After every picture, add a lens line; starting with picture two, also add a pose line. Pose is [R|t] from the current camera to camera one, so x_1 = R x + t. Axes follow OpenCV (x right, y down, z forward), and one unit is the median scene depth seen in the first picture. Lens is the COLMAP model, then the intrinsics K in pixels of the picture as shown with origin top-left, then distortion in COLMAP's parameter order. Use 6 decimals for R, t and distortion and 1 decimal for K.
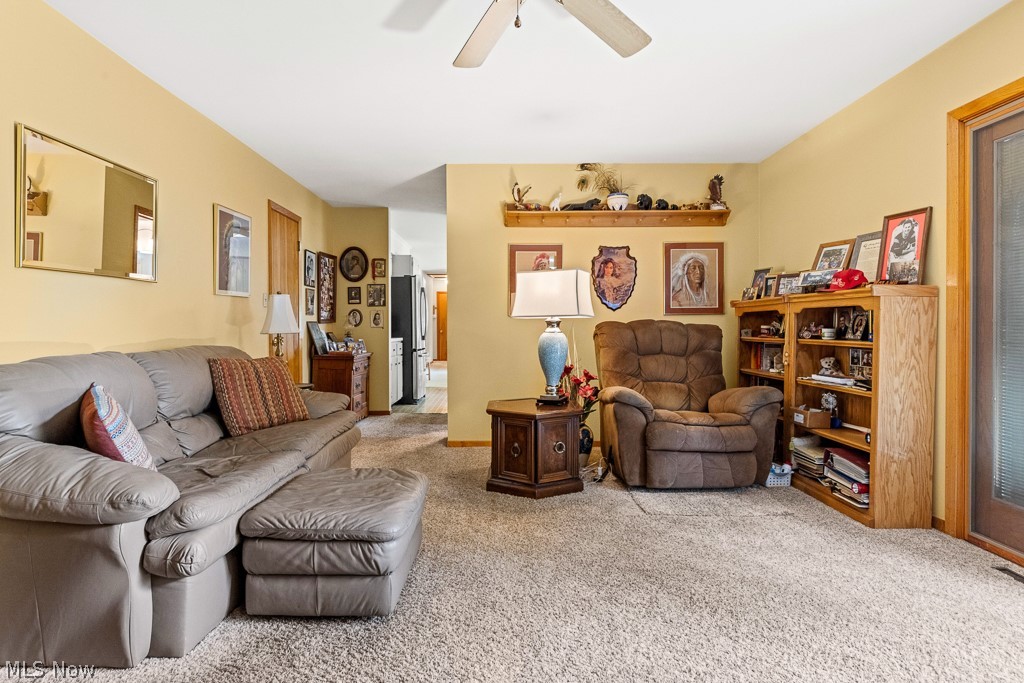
lens RADIAL K [[551.0, 0, 512.0], [0, 551.0, 341.5], [0, 0, 1]] dist [0.000510, -0.000308]
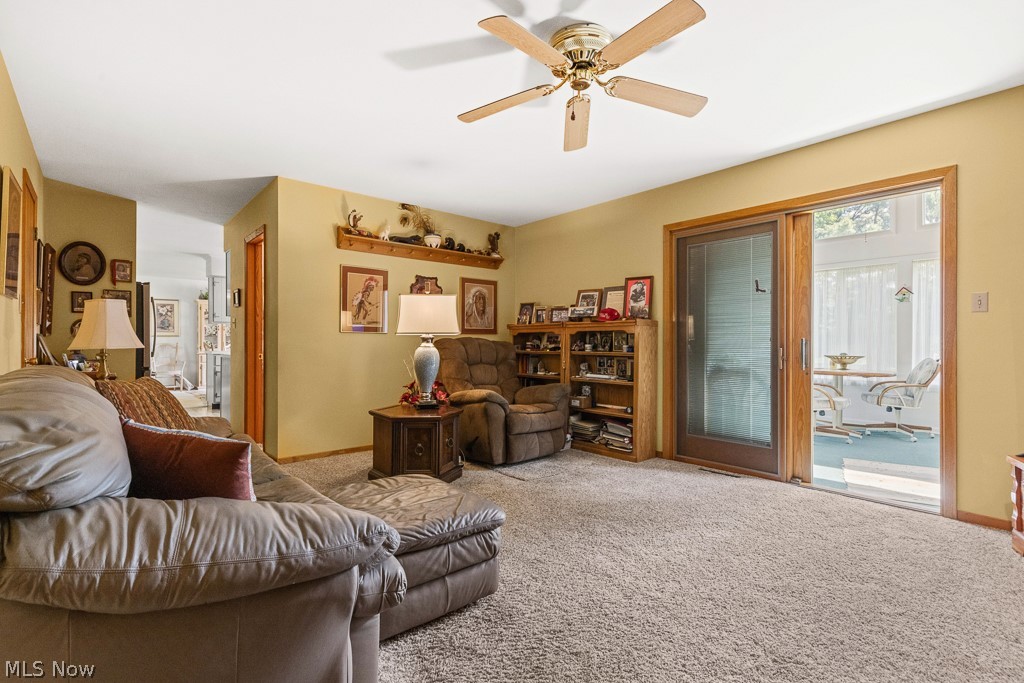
lens RADIAL K [[470.4, 0, 512.6], [0, 470.4, 350.6], [0, 0, 1]] dist [0.000816, 0.000042]
pose [[0.756168, -0.005558, 0.654354, -0.461145], [0.013175, 0.999891, -0.006732, 0.000325], [-0.654245, 0.013712, 0.756158, 0.124200]]
